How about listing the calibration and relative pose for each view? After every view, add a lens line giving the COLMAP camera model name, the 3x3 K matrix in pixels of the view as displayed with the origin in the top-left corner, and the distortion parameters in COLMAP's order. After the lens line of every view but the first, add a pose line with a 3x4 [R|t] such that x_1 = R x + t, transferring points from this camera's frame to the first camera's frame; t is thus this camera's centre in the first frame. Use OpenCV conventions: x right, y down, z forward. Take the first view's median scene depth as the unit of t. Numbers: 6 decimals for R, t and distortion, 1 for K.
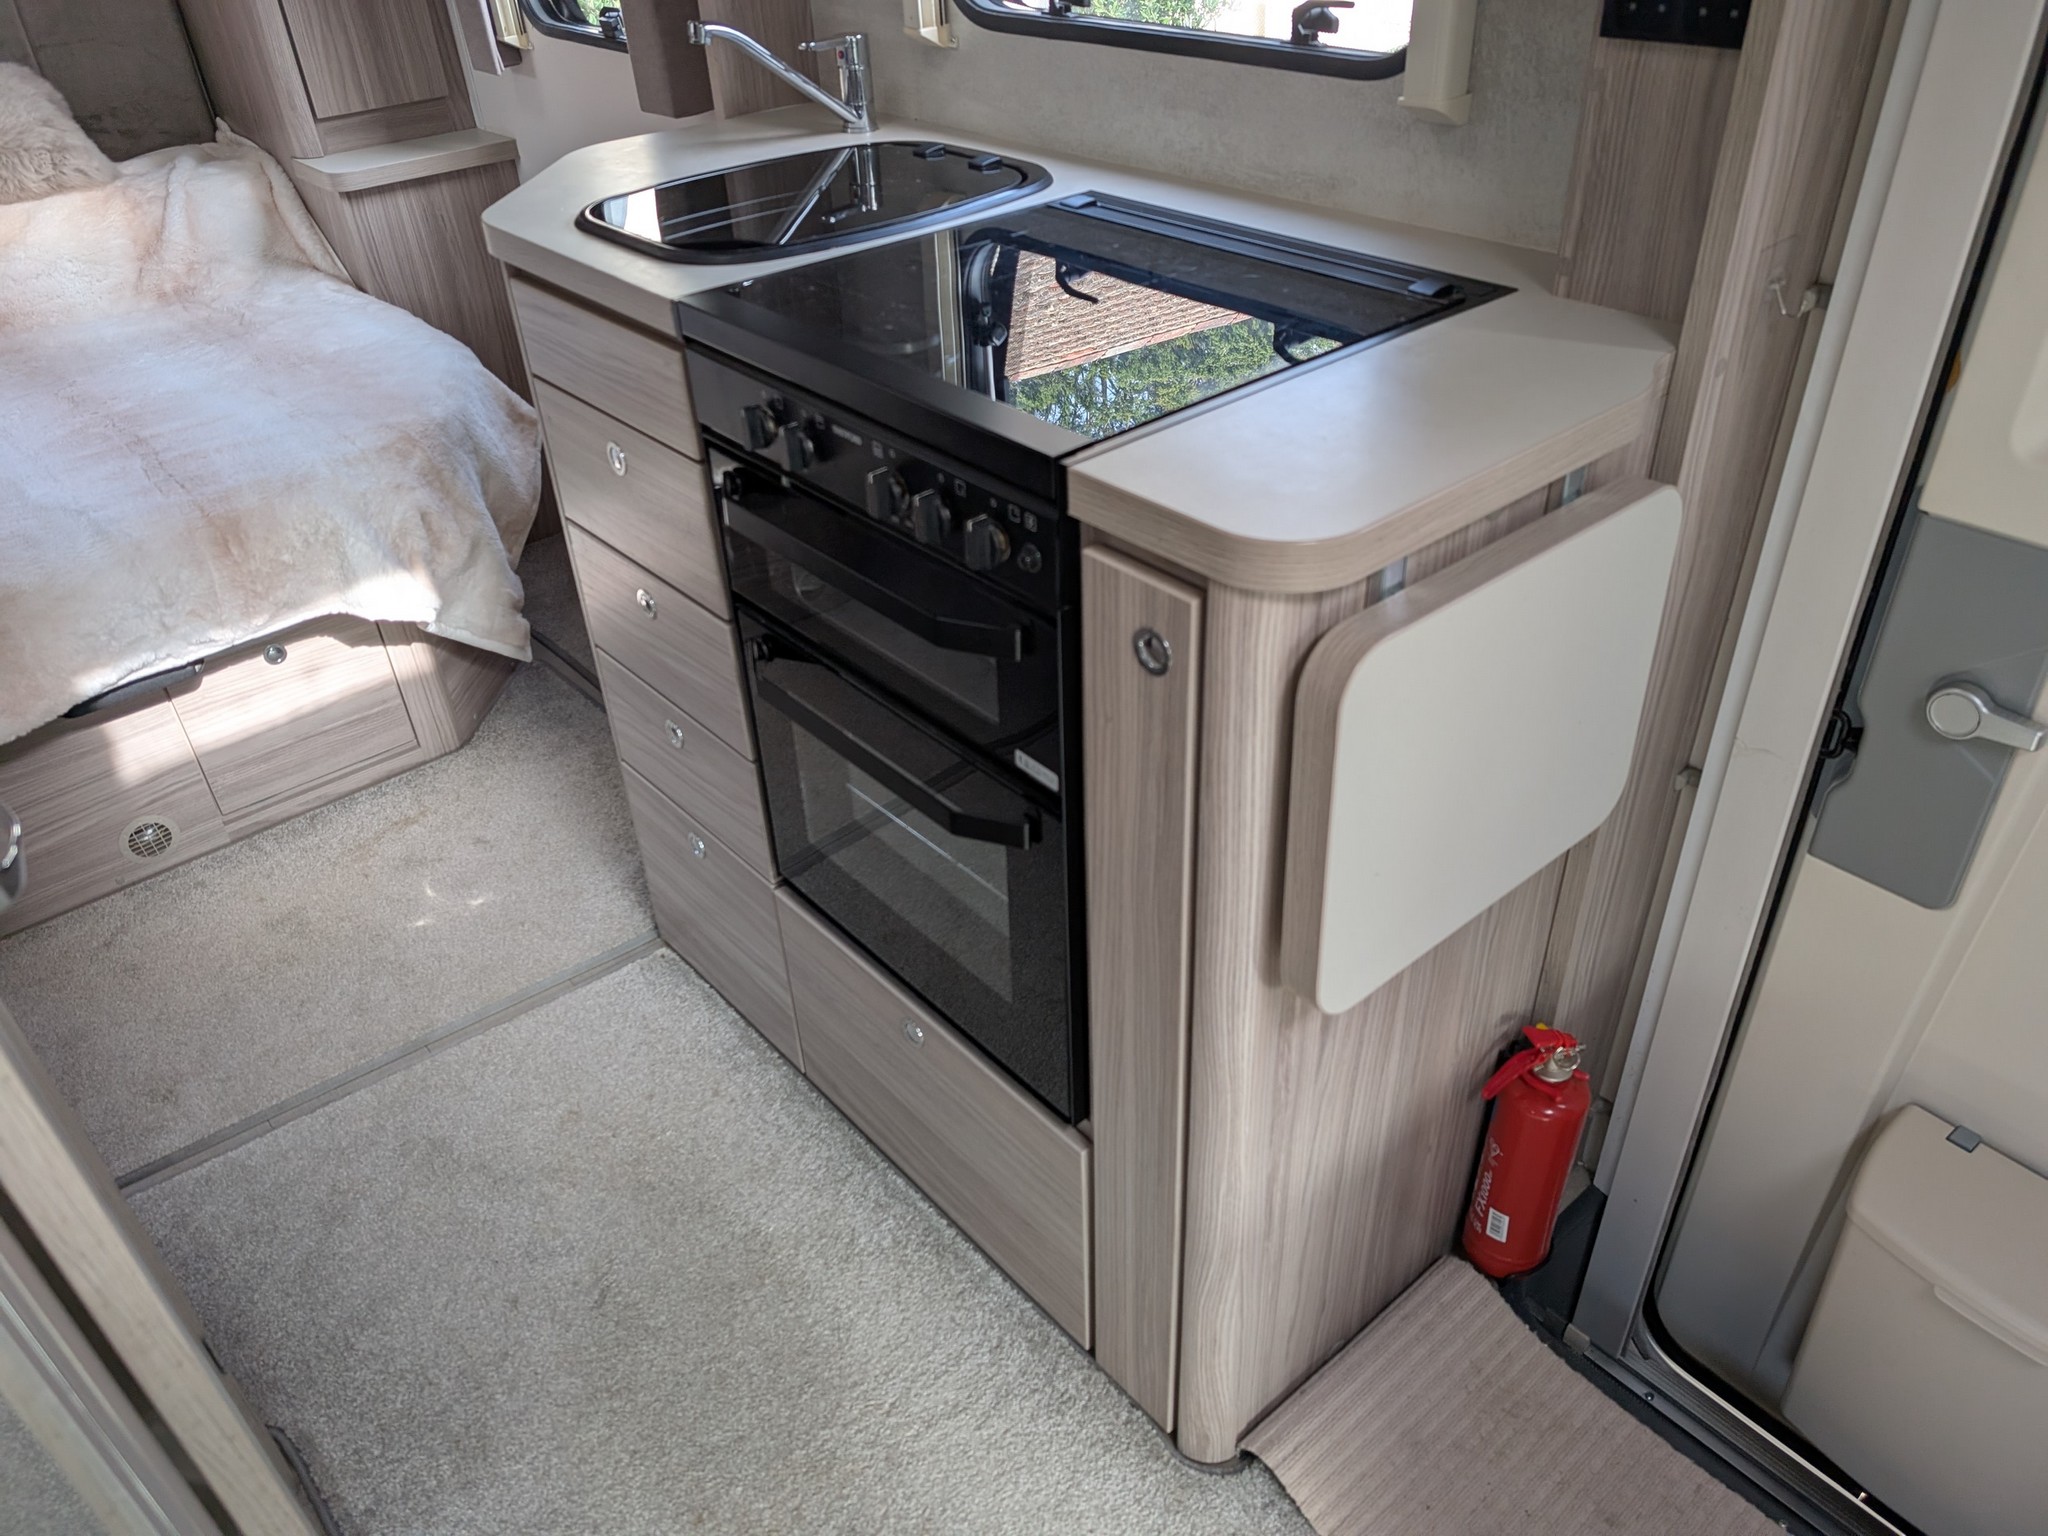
lens RADIAL K [[1491.0, 0, 1049.5], [0, 1491.0, 775.3], [0, 0, 1]] dist [-0.005748, -0.003977]
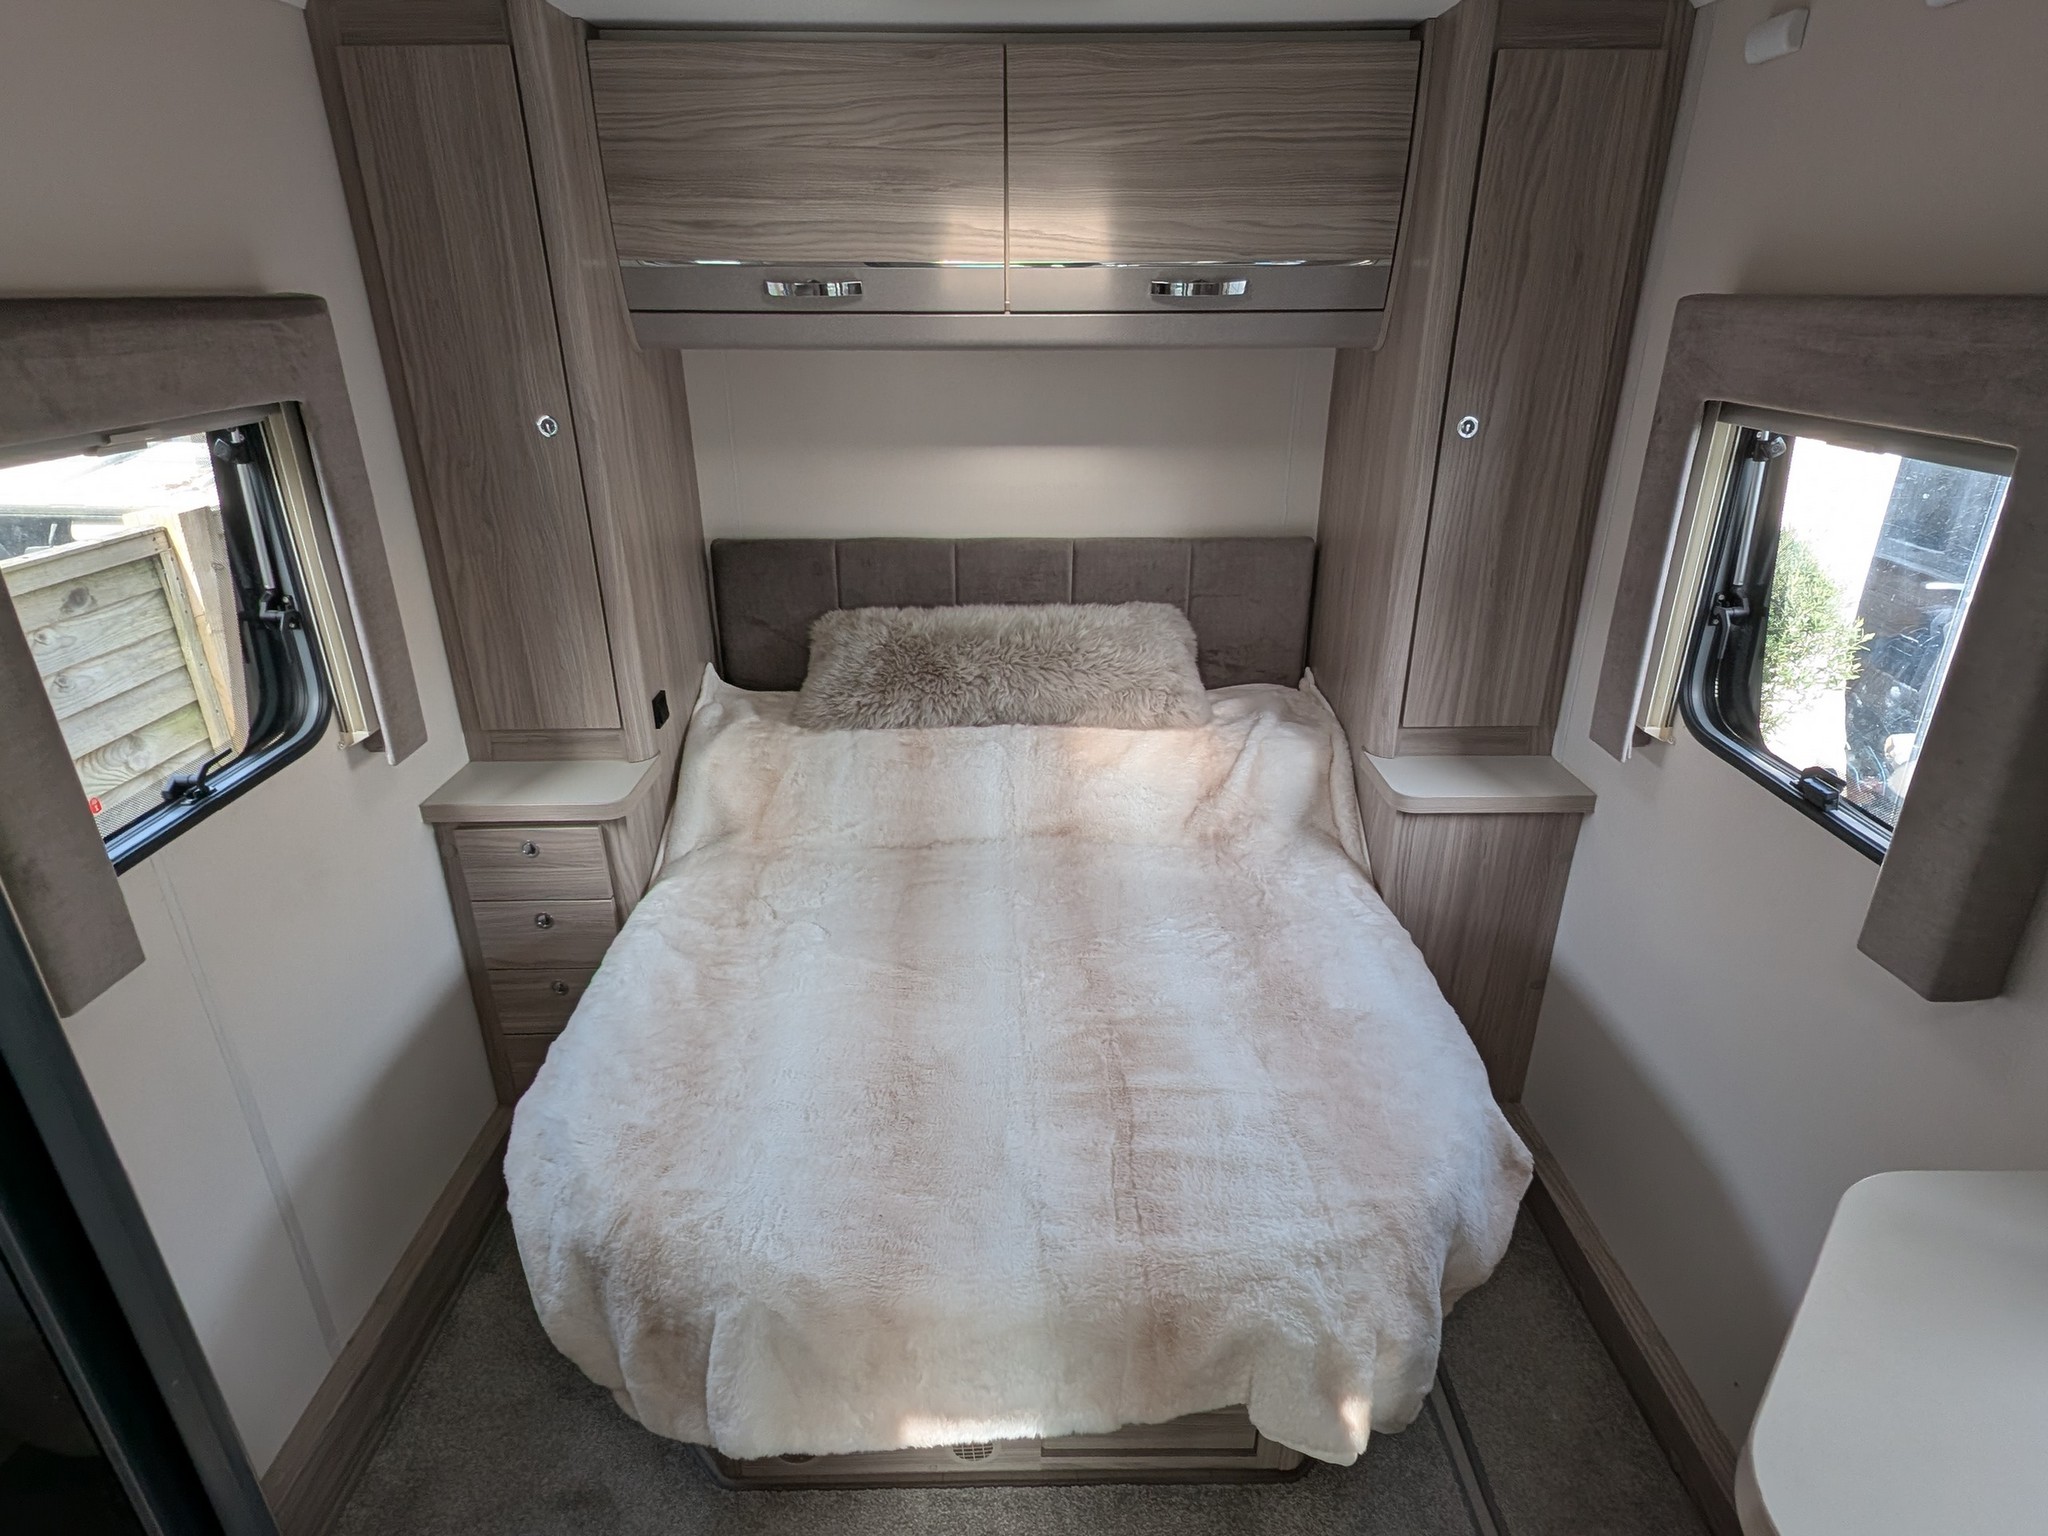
lens RADIAL K [[1129.0, 0, 1015.2], [0, 1129.0, 770.9], [0, 0, 1]] dist [-0.003510, -0.000403]
pose [[0.756757, 0.298137, -0.581750, -0.243057], [-0.400233, 0.914952, -0.051736, -0.276666], [0.516848, 0.271987, 0.811721, 0.255048]]
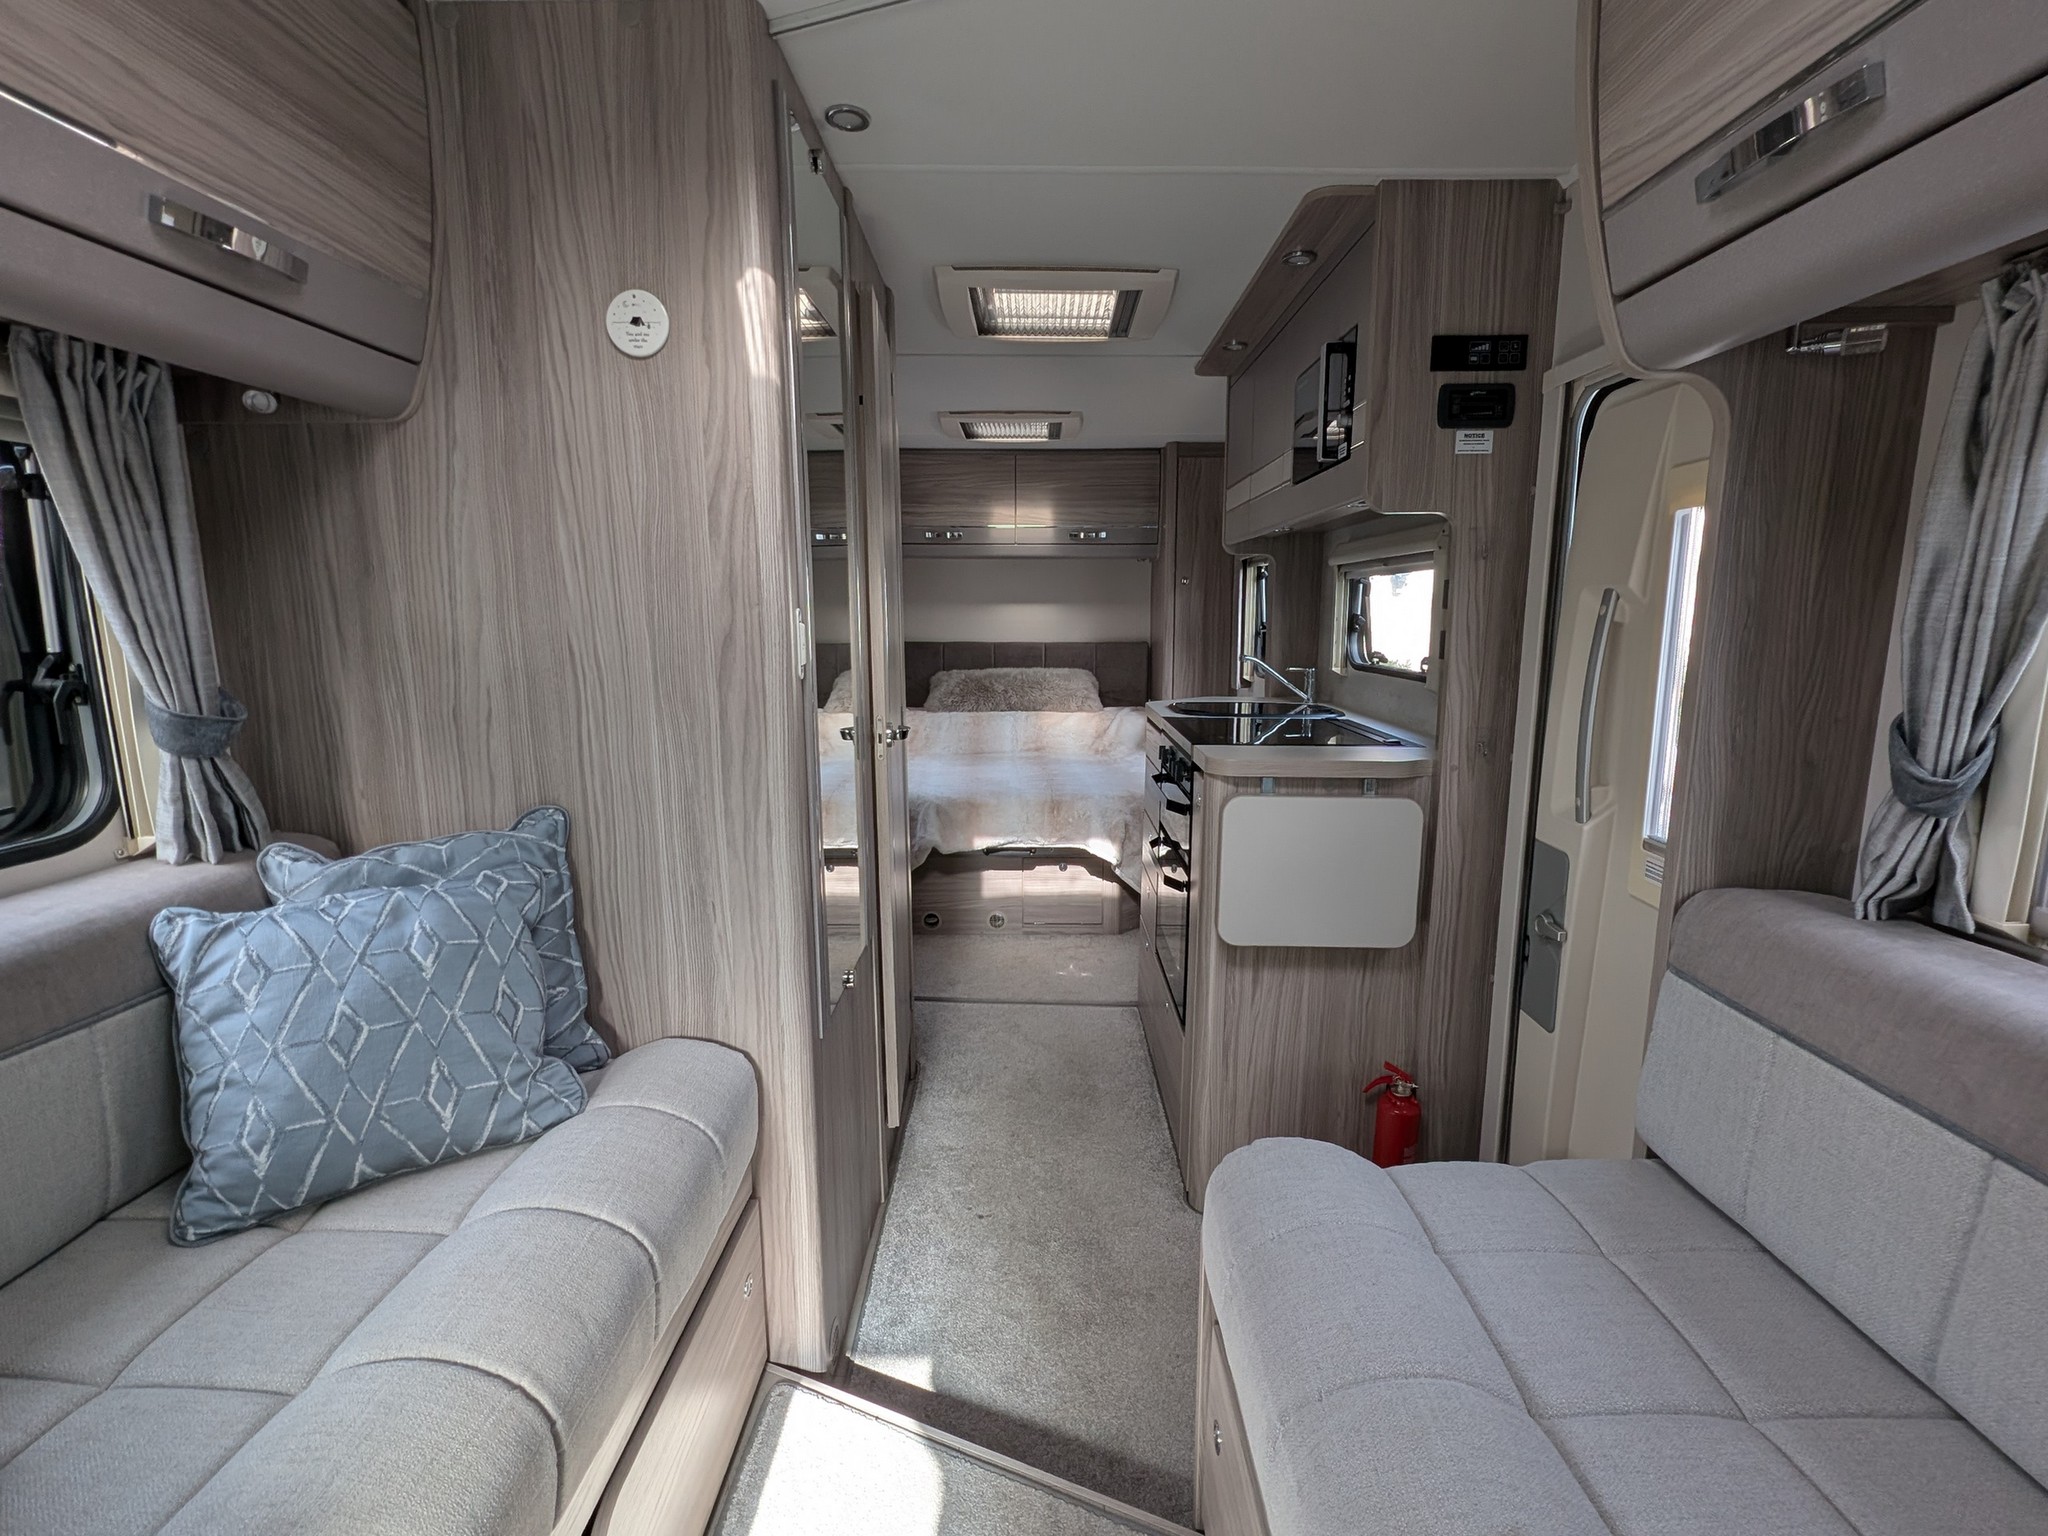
lens RADIAL K [[956.6, 0, 1024.0], [0, 956.6, 768.0], [0, 0, 1]] dist [-0.000910, -0.000048]
pose [[0.748088, 0.154015, -0.645479, 0.390212], [-0.407577, 0.874247, -0.263768, 0.193840], [0.523684, 0.460404, 0.716787, -0.244574]]
